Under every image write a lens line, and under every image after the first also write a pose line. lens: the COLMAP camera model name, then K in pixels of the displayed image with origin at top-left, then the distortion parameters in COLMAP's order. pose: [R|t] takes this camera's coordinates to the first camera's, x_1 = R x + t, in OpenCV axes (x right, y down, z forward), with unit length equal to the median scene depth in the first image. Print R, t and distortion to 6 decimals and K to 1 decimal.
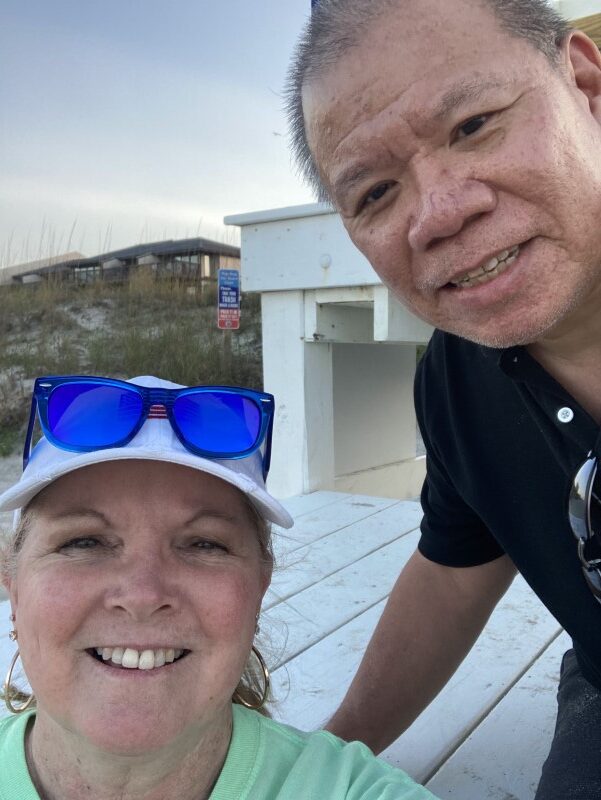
lens RADIAL K [[734.2, 0, 300.5], [0, 734.2, 400.0], [0, 0, 1]] dist [0.090753, 0.000267]
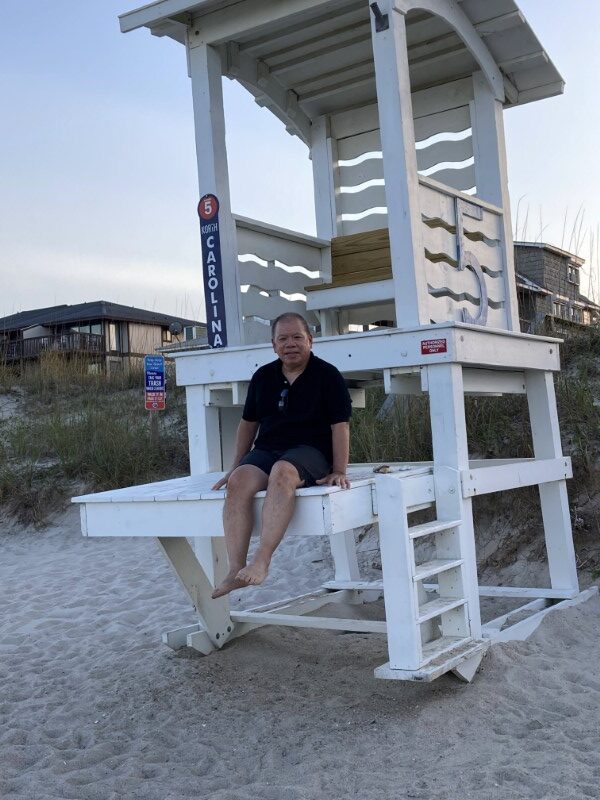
lens RADIAL K [[989.2, 0, 300.0], [0, 989.2, 400.0], [0, 0, 1]] dist [0.204874, 0.000404]
pose [[0.997344, -0.038441, 0.061864, 0.016623], [0.044907, 0.993268, -0.106777, 0.037084], [-0.057343, 0.109272, 0.992357, -0.317208]]
